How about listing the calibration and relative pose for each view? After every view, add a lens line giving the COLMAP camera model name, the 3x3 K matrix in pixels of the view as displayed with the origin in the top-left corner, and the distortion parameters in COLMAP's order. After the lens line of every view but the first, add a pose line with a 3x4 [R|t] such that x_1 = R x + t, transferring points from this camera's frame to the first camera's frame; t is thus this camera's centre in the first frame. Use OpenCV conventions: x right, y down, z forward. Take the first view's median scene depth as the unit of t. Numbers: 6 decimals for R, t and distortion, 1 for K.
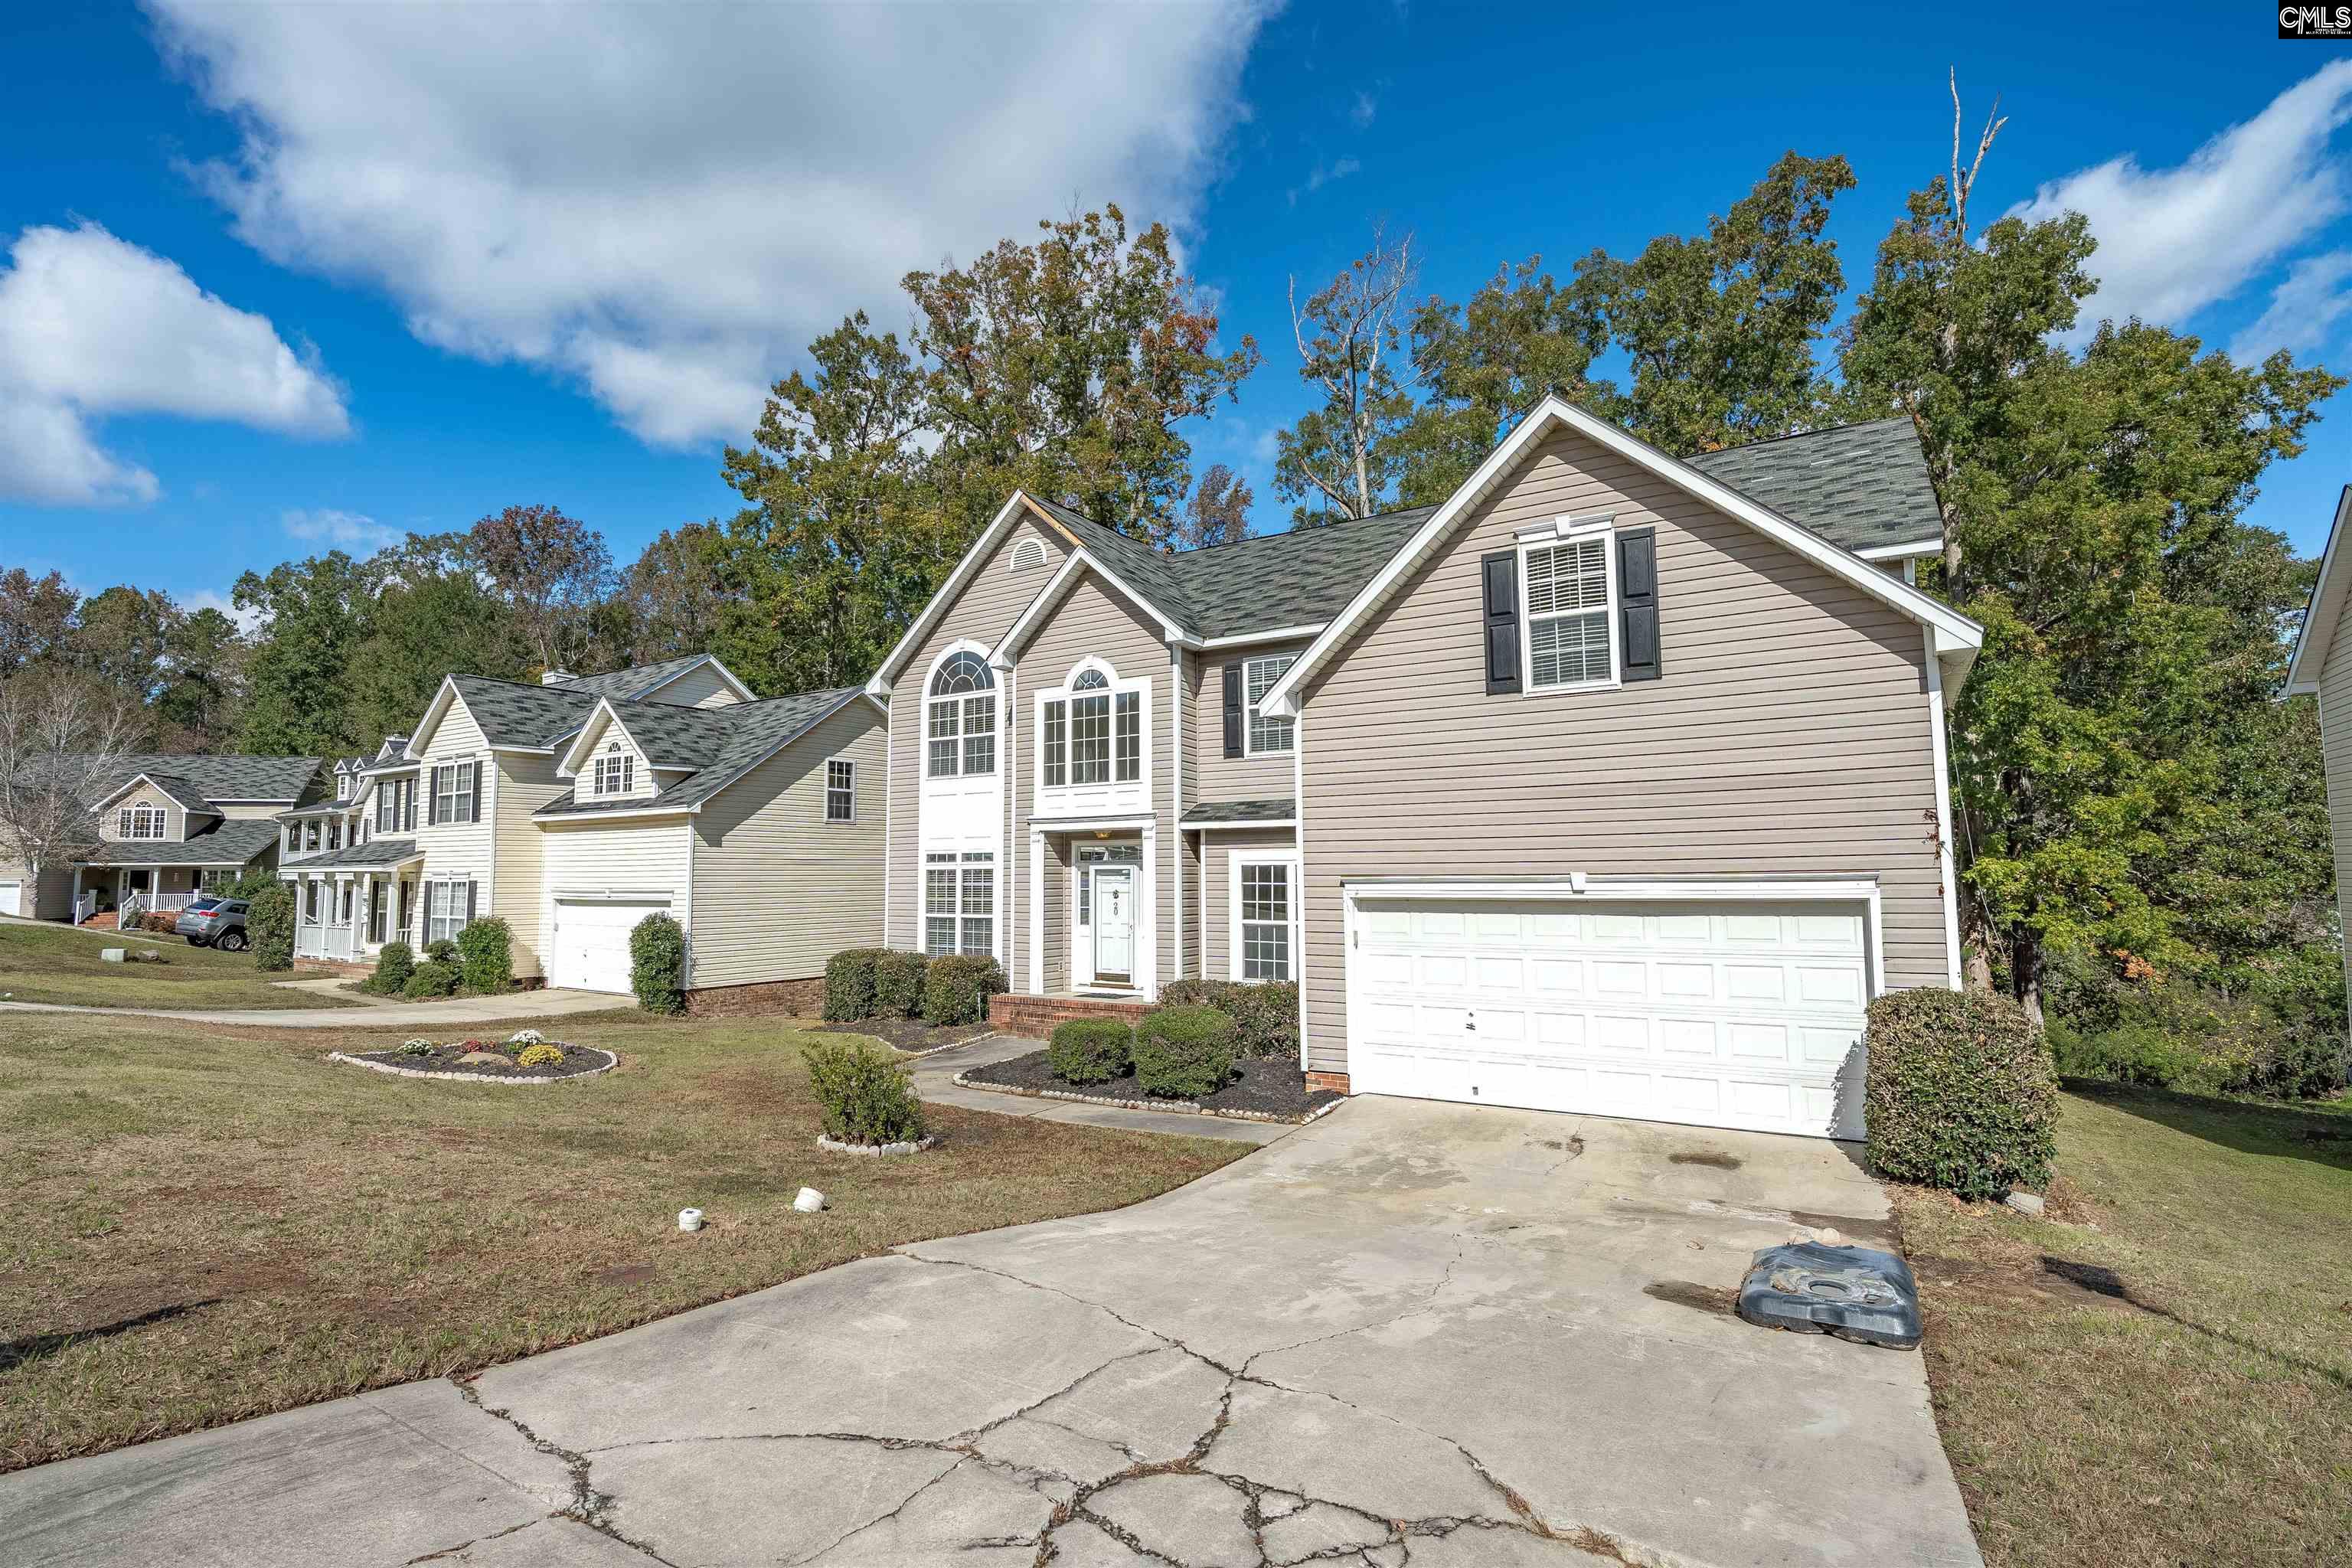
lens RADIAL K [[1090.5, 0, 1175.5], [0, 1090.5, 792.3], [0, 0, 1]] dist [-0.013268, 0.000351]
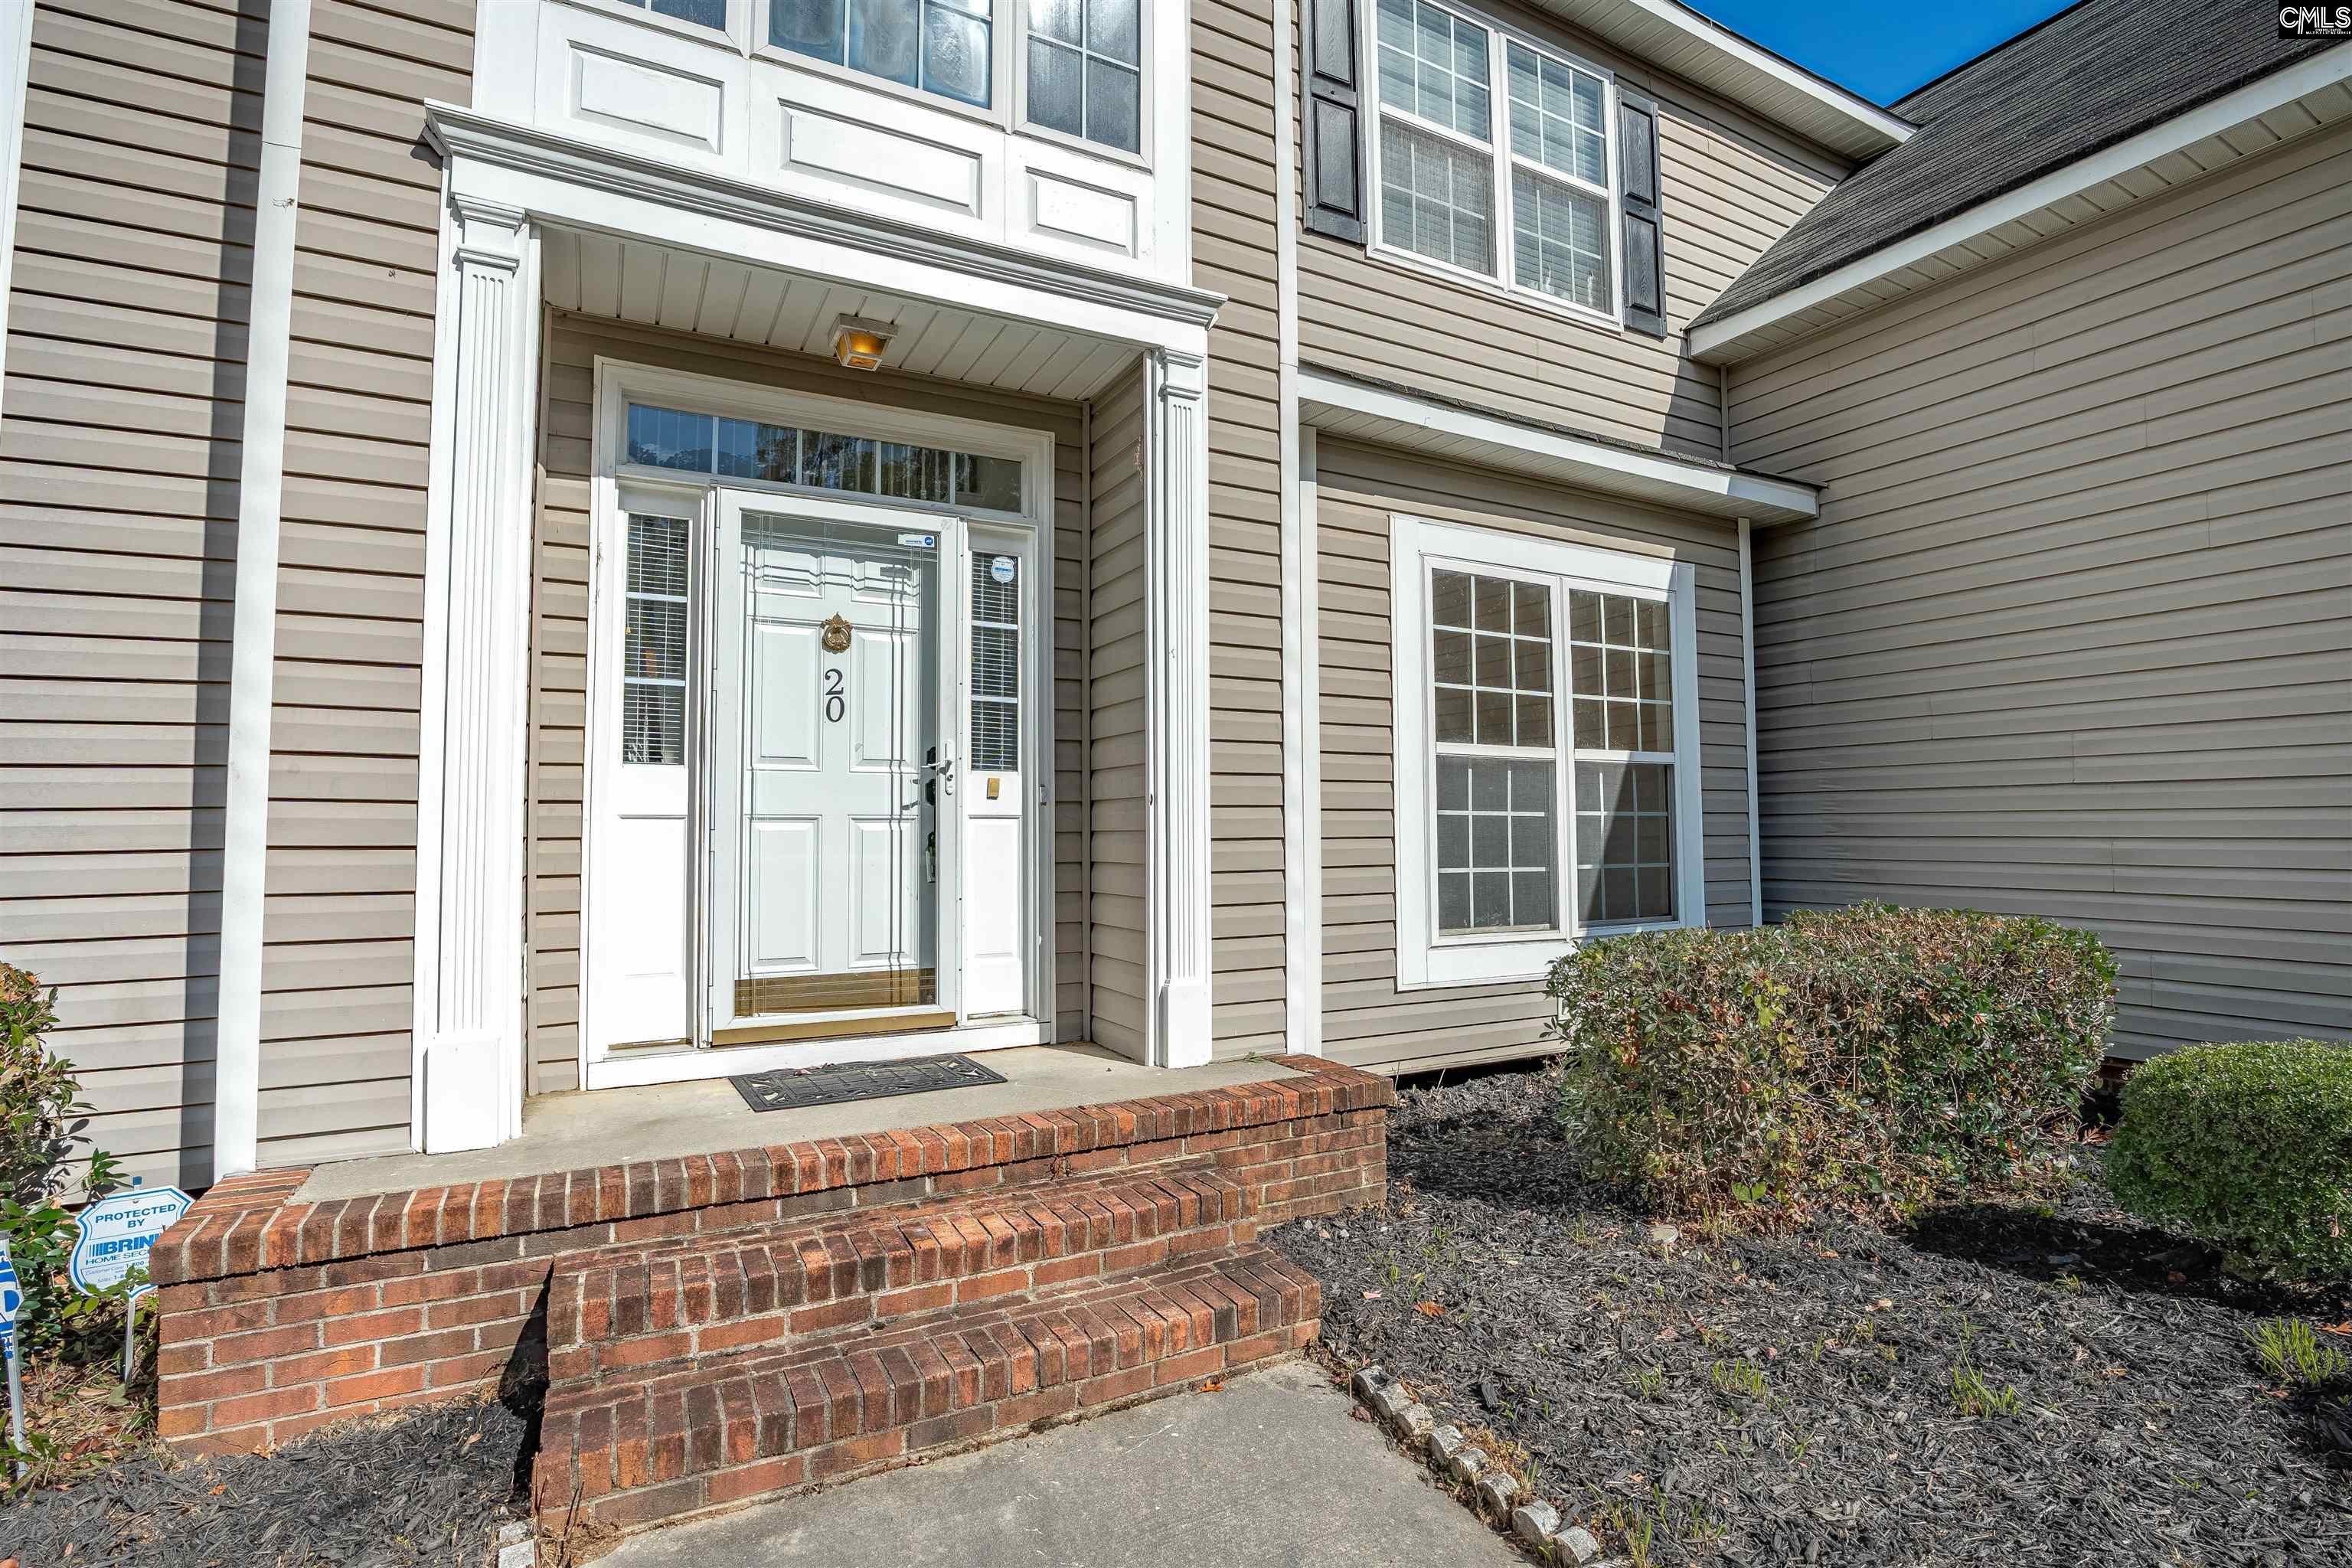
lens RADIAL K [[1090.5, 0, 1168.8], [0, 1090.5, 769.3], [0, 0, 1]] dist [-0.013268, 0.000351]
pose [[0.508733, 0.053853, 0.859238, -0.216906], [-0.064762, 0.997608, -0.024181, 0.122697], [-0.858485, -0.043344, 0.511004, 0.812635]]
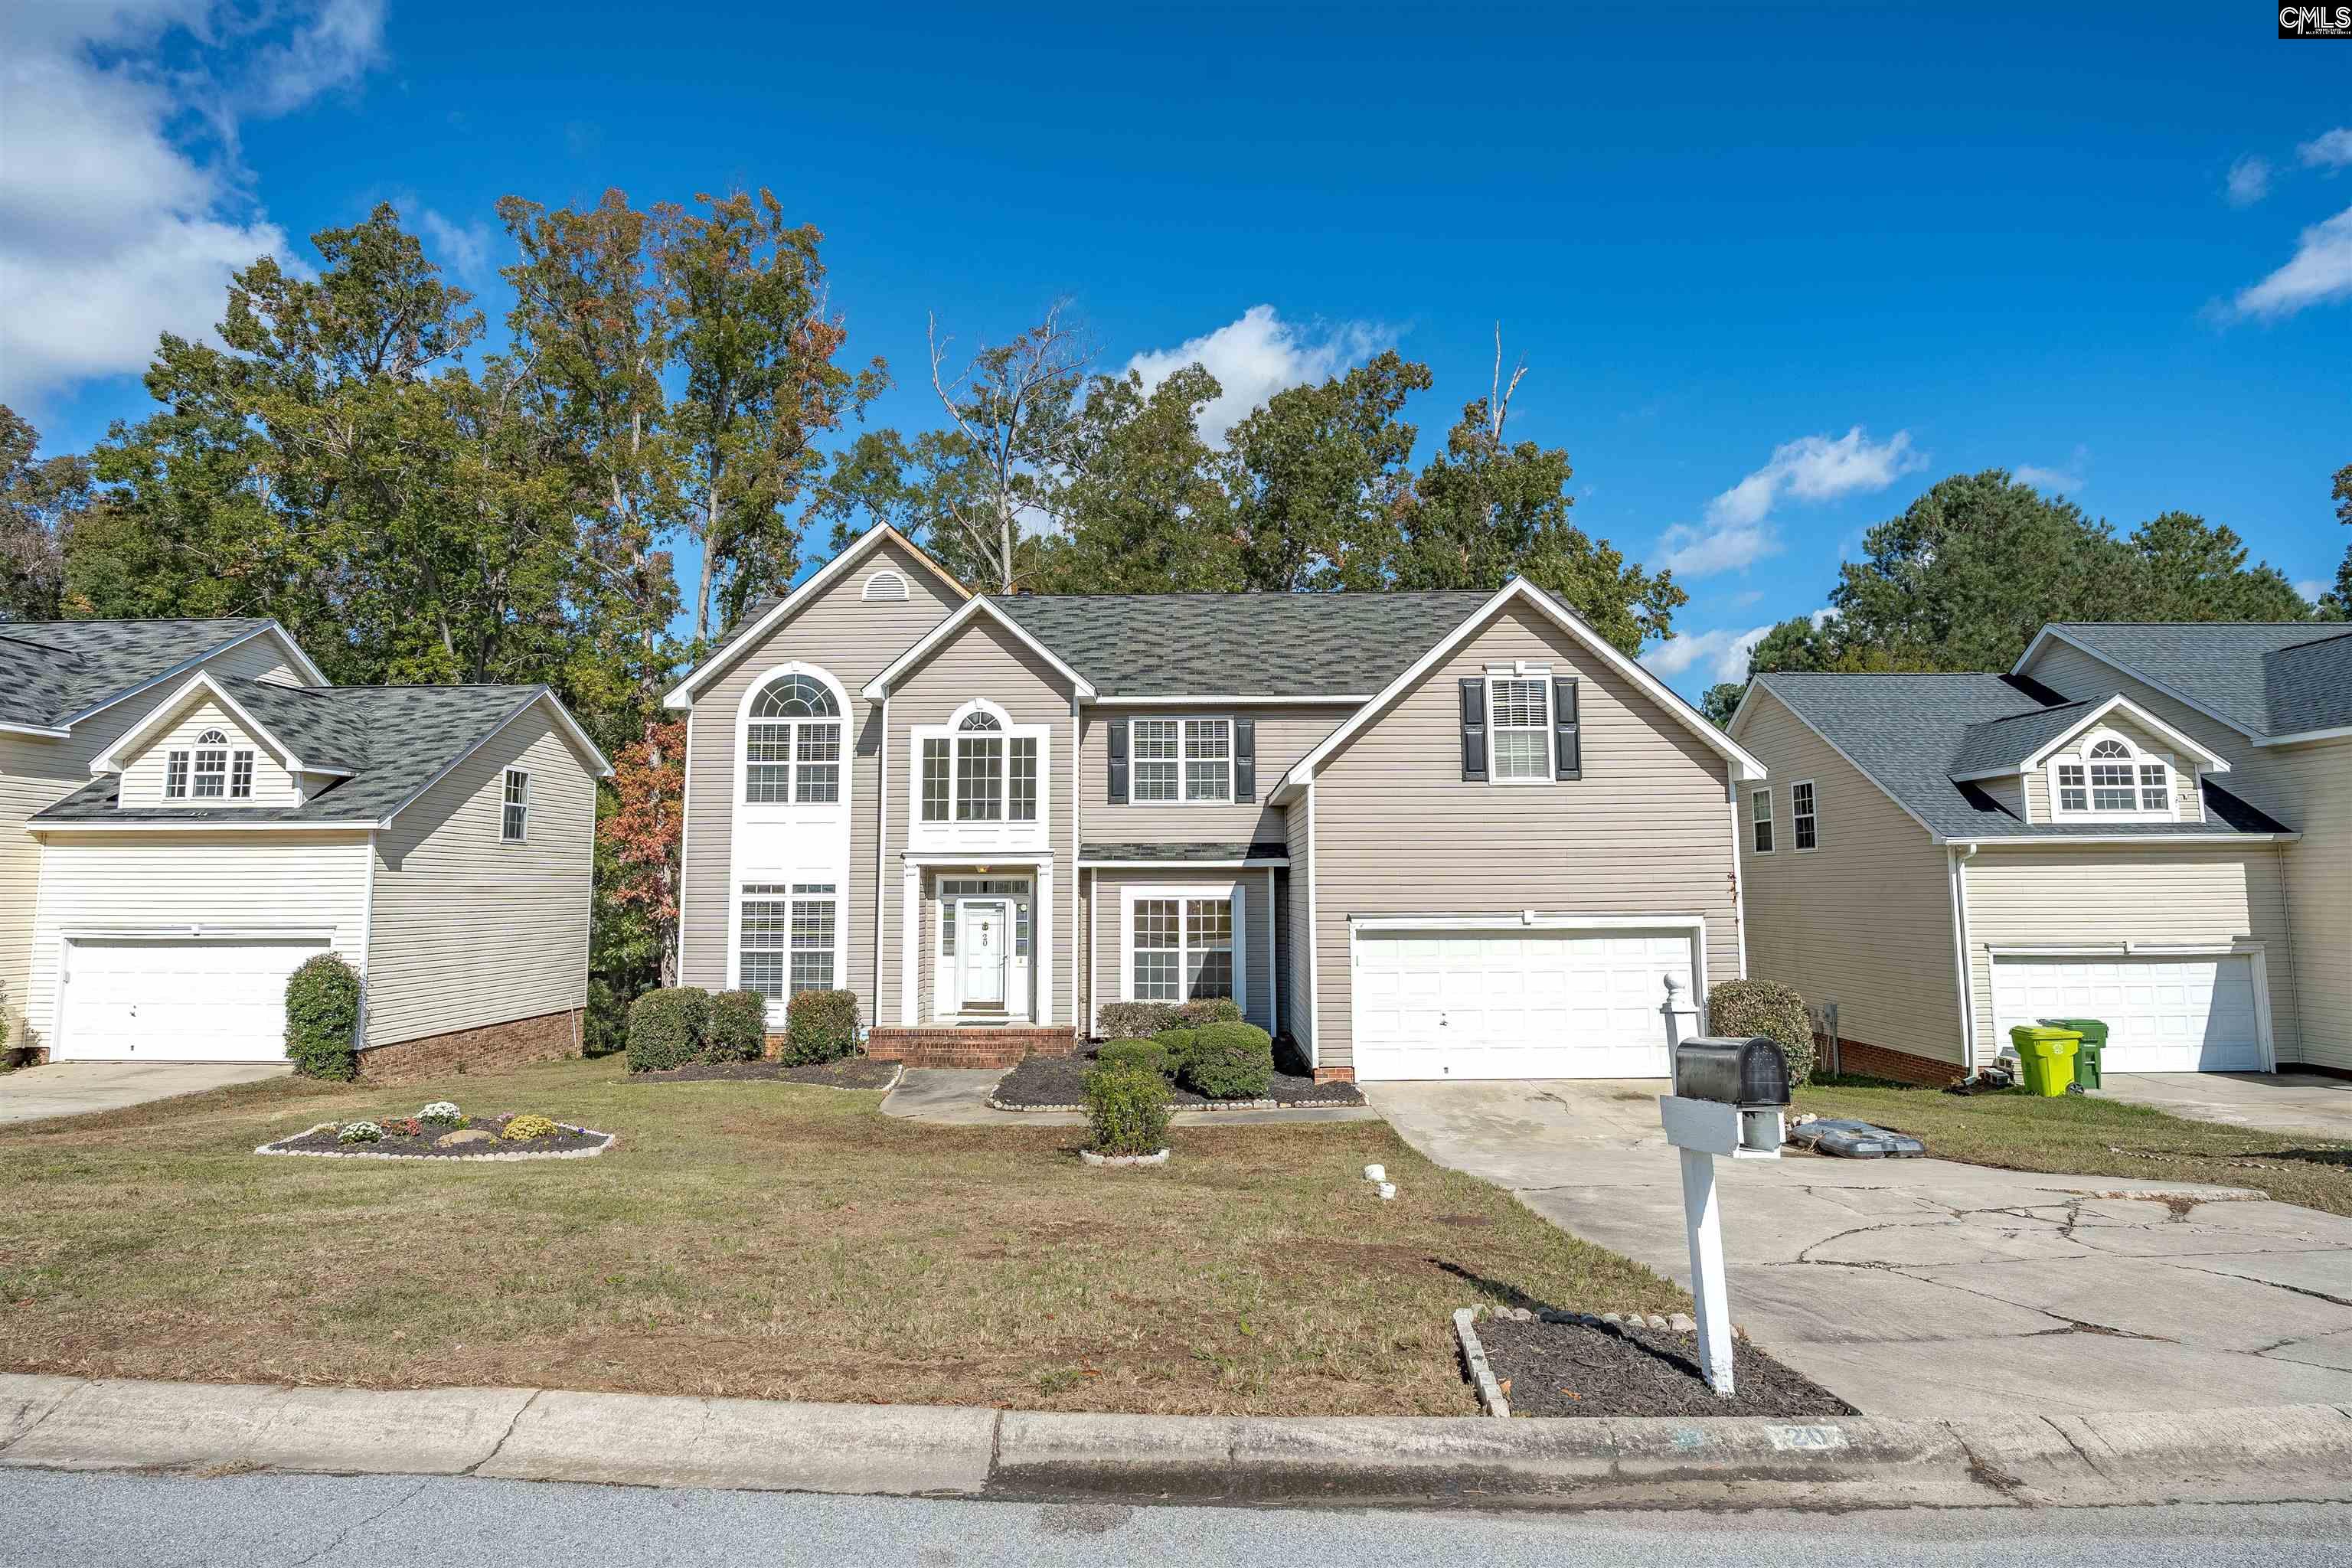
lens RADIAL K [[1090.5, 0, 1172.2], [0, 1090.5, 788.1], [0, 0, 1]] dist [-0.013268, 0.000351]
pose [[0.855858, 0.052941, 0.514495, -0.445520], [-0.041342, 0.998567, -0.033980, -0.010911], [-0.515556, 0.007812, 0.856820, 0.005772]]
